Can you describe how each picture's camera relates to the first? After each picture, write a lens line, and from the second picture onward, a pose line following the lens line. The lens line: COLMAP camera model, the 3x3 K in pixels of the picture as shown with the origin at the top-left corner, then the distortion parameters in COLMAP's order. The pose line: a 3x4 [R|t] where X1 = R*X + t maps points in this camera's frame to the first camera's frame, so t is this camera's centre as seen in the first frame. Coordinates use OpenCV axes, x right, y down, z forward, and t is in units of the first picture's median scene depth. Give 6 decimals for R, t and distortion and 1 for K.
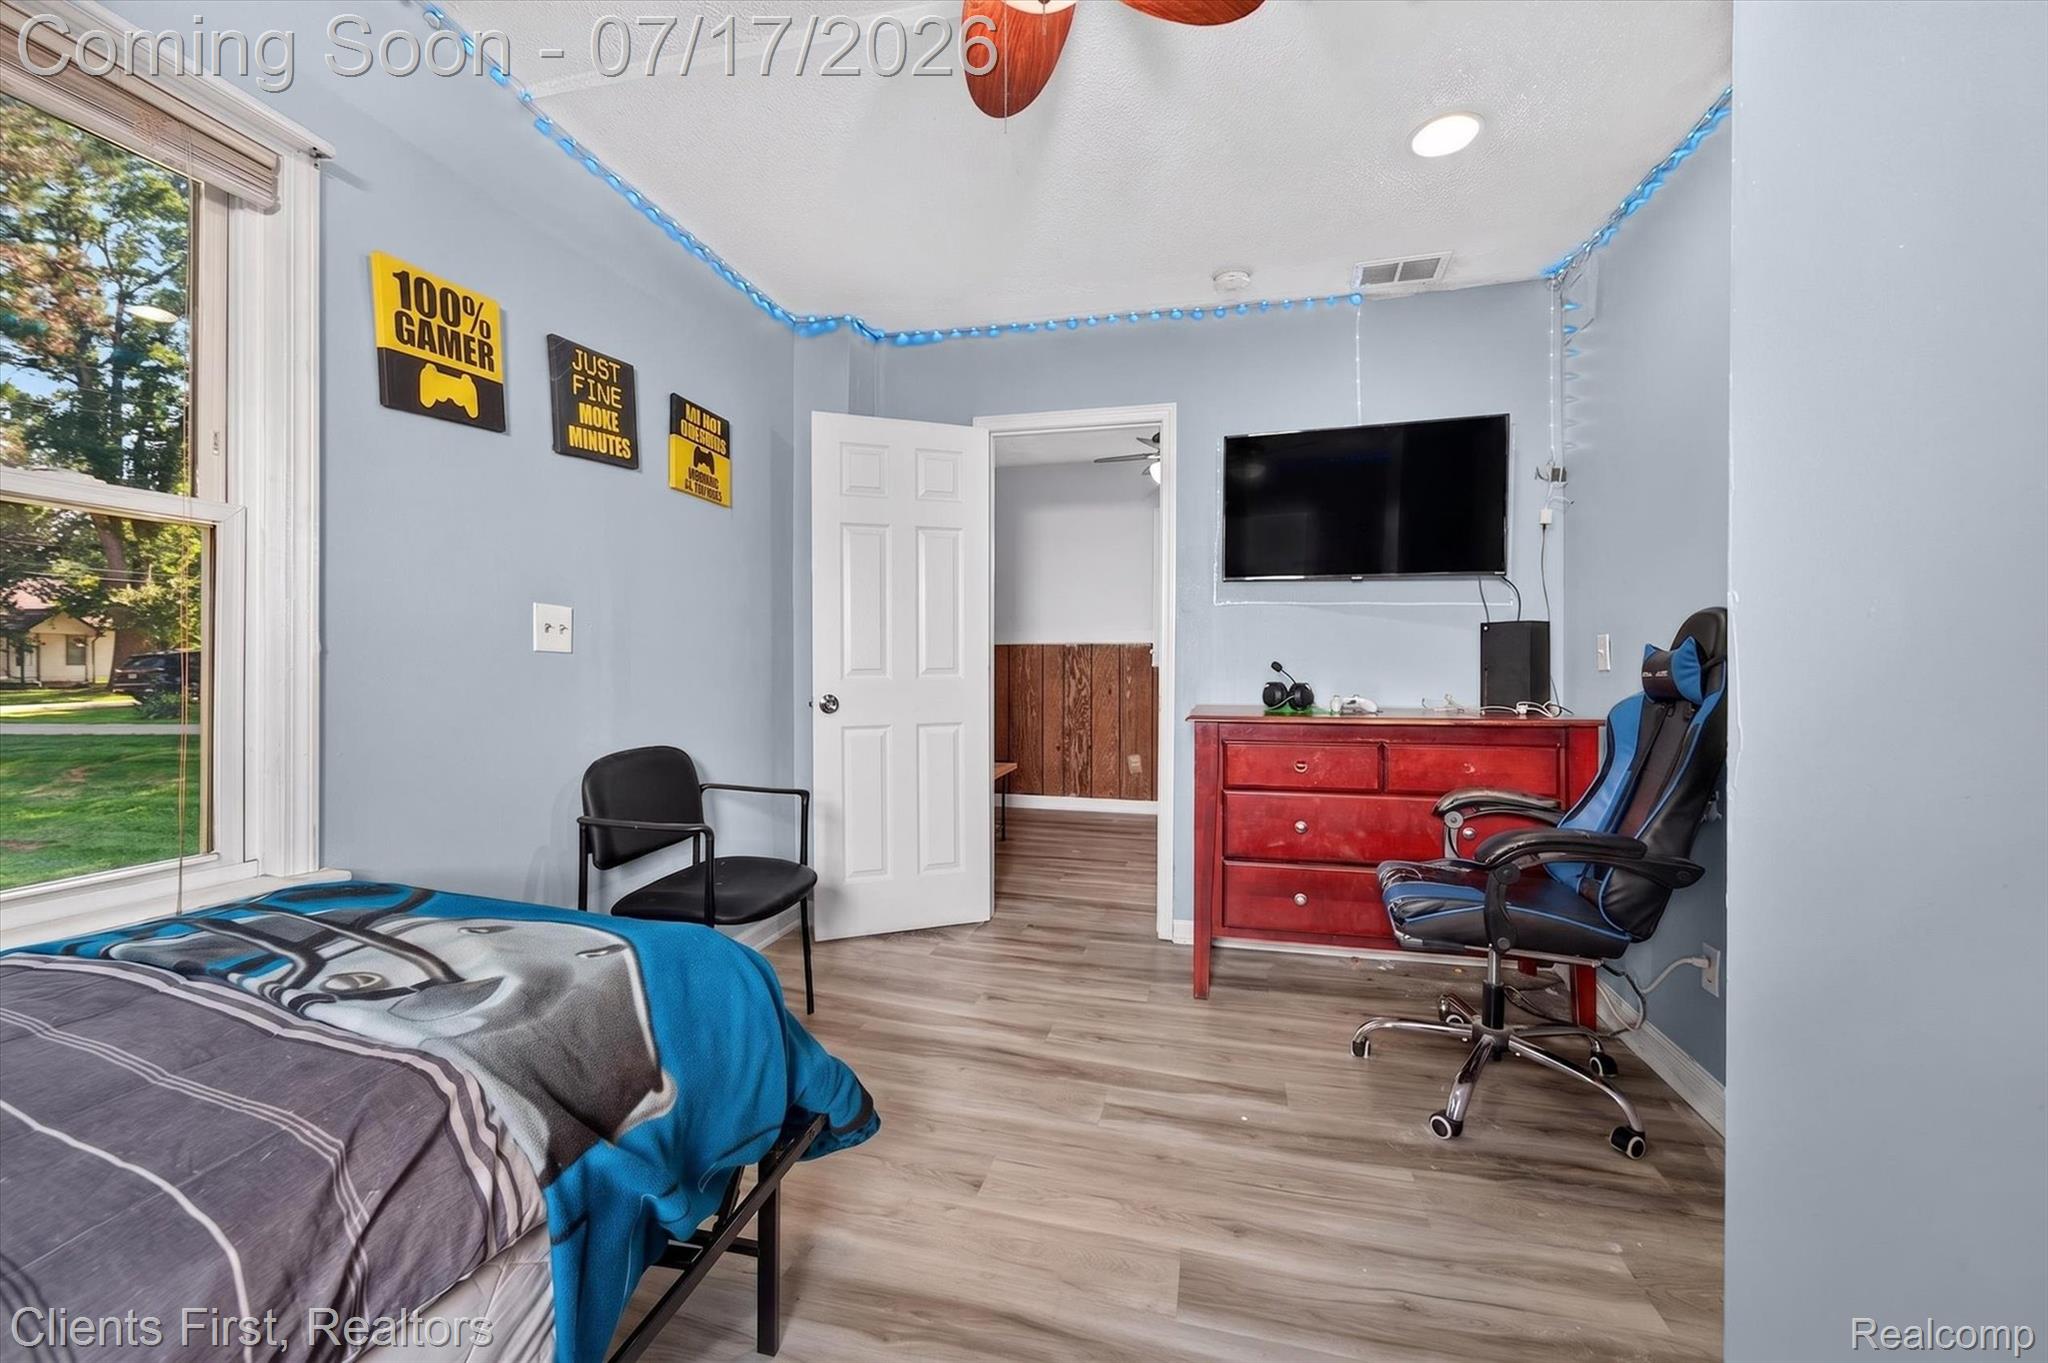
lens RADIAL K [[812.4, 0, 1027.2], [0, 812.4, 674.2], [0, 0, 1]] dist [-0.007502, 0.000654]
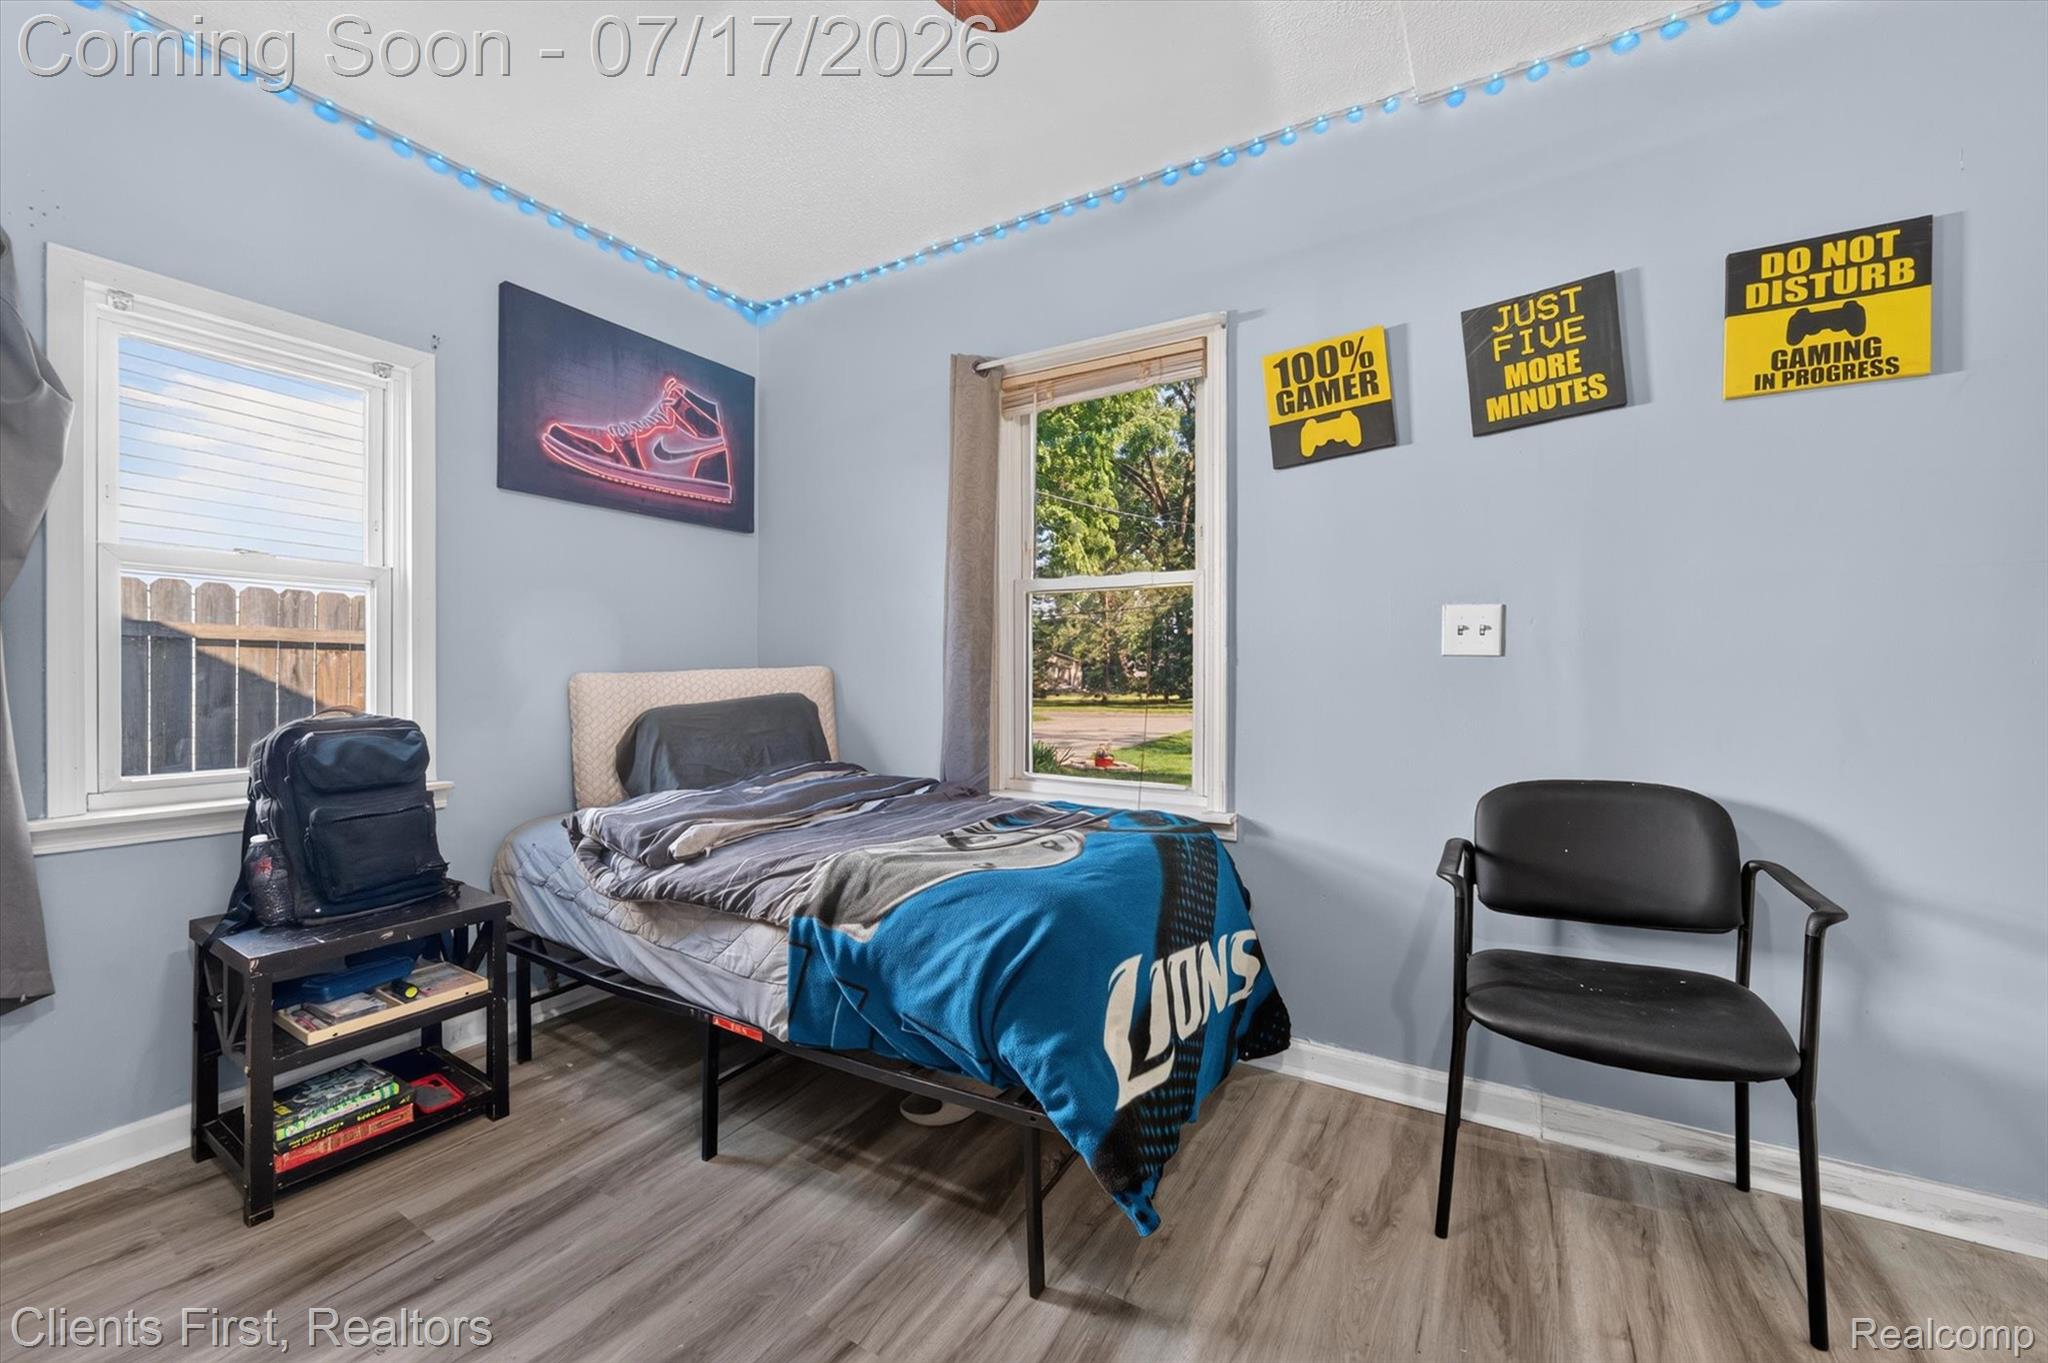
lens RADIAL K [[812.4, 0, 1027.0], [0, 812.4, 675.2], [0, 0, 1]] dist [-0.007502, 0.000654]
pose [[-0.322325, 0.005239, -0.946615, 0.444281], [-0.008846, 0.999924, 0.008546, -0.008126], [0.946588, 0.011128, -0.322254, 0.815950]]
